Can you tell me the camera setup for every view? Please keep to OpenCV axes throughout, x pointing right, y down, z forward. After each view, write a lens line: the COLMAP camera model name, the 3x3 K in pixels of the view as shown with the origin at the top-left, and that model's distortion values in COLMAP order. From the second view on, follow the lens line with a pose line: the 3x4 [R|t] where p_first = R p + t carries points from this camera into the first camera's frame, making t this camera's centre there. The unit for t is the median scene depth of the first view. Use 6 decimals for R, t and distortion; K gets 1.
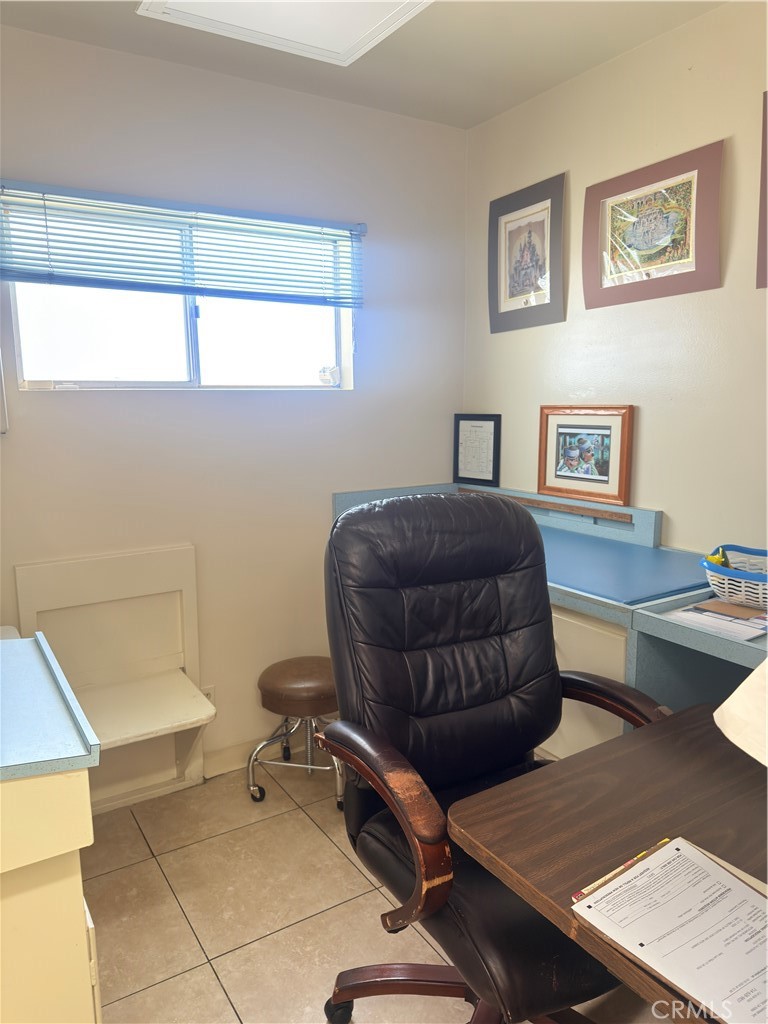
lens RADIAL K [[713.8, 0, 382.7], [0, 713.8, 513.6], [0, 0, 1]] dist [0.114953, -0.205852]
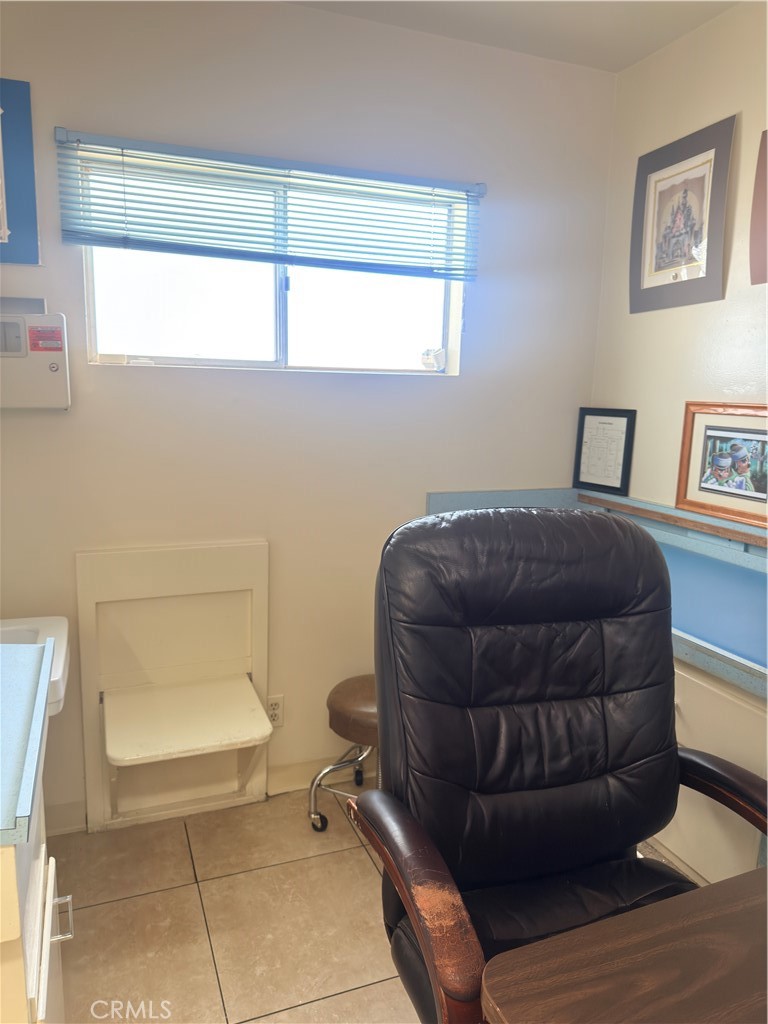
lens RADIAL K [[721.8, 0, 384.0], [0, 721.8, 512.0], [0, 0, 1]] dist [0.047902, -0.089074]
pose [[0.981501, 0.066392, -0.179579, 0.042534], [-0.064470, 0.997783, 0.016526, -0.017499], [0.180278, -0.004643, 0.983605, 0.134159]]
